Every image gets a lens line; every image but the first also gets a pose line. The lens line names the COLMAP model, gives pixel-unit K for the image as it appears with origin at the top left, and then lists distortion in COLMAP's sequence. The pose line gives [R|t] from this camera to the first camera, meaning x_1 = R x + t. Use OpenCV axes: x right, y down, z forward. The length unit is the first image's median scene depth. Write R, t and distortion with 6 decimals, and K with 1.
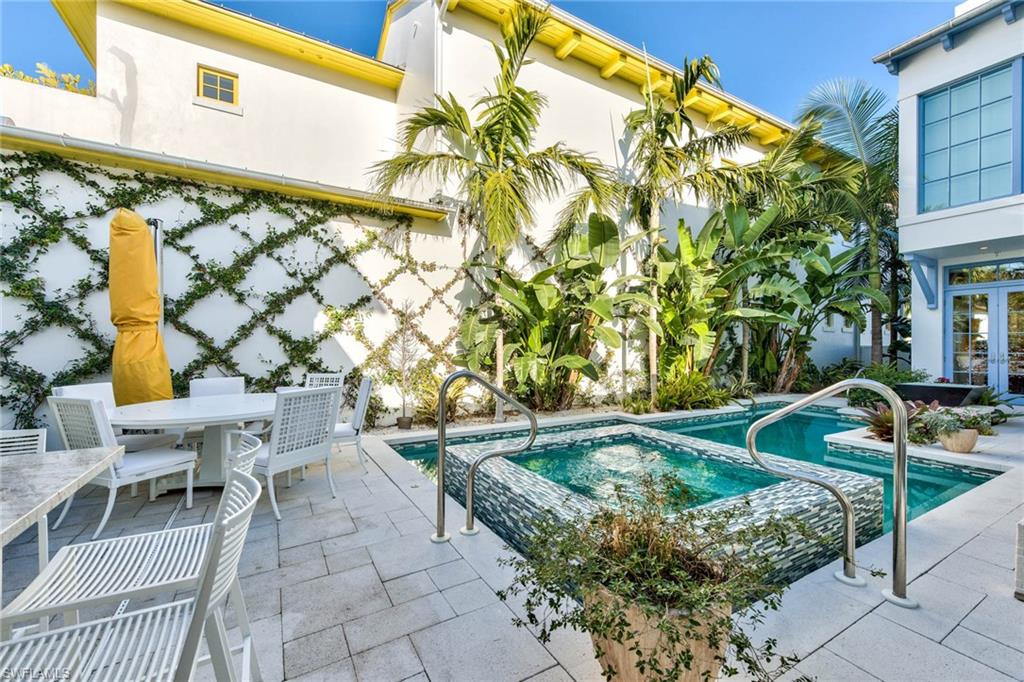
lens RADIAL K [[413.7, 0, 515.8], [0, 413.7, 347.4], [0, 0, 1]] dist [0.006479, -0.000108]
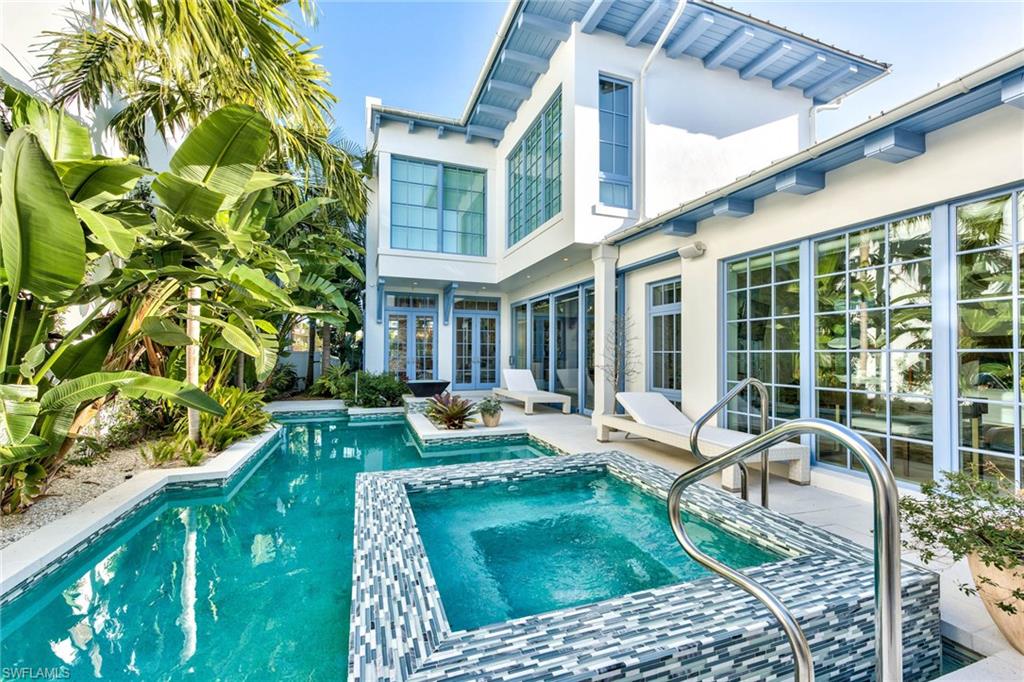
lens RADIAL K [[413.7, 0, 510.6], [0, 413.7, 346.6], [0, 0, 1]] dist [0.006479, -0.000108]
pose [[0.191041, 0.014947, 0.981468, -0.211381], [-0.007387, 0.999878, -0.013790, -0.003459], [-0.981554, -0.004616, 0.191128, 0.429231]]
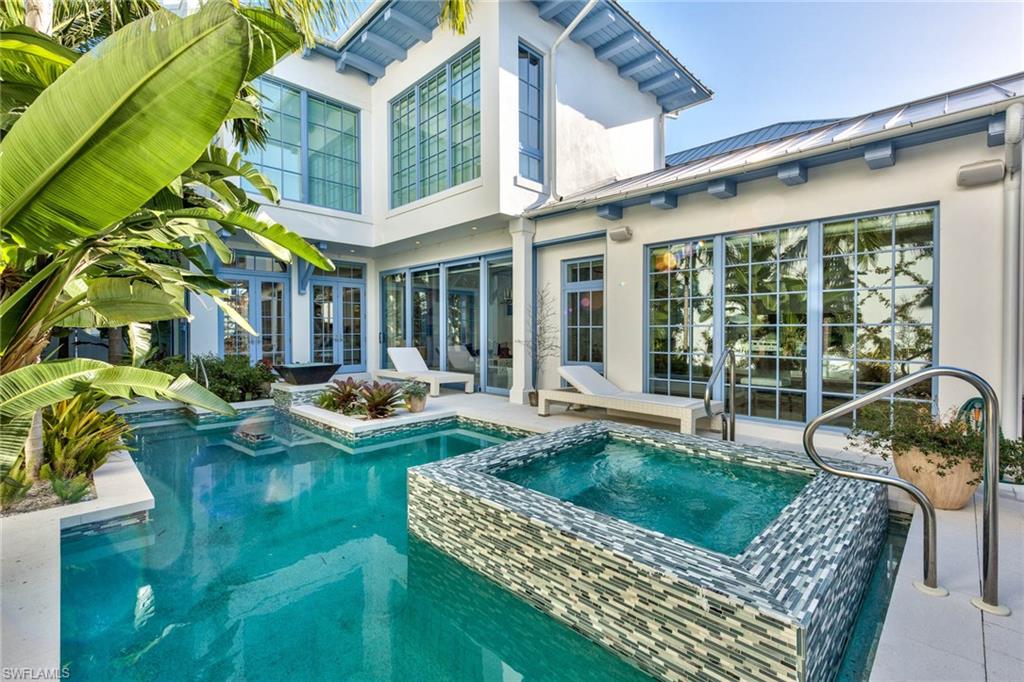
lens RADIAL K [[465.0, 0, 513.3], [0, 465.0, 333.5], [0, 0, 1]] dist [0.003298, -0.000282]
pose [[-0.264203, -0.009658, 0.964419, -0.243711], [-0.001197, 0.999952, 0.009686, -0.002196], [-0.964466, 0.001405, -0.264202, 0.673649]]
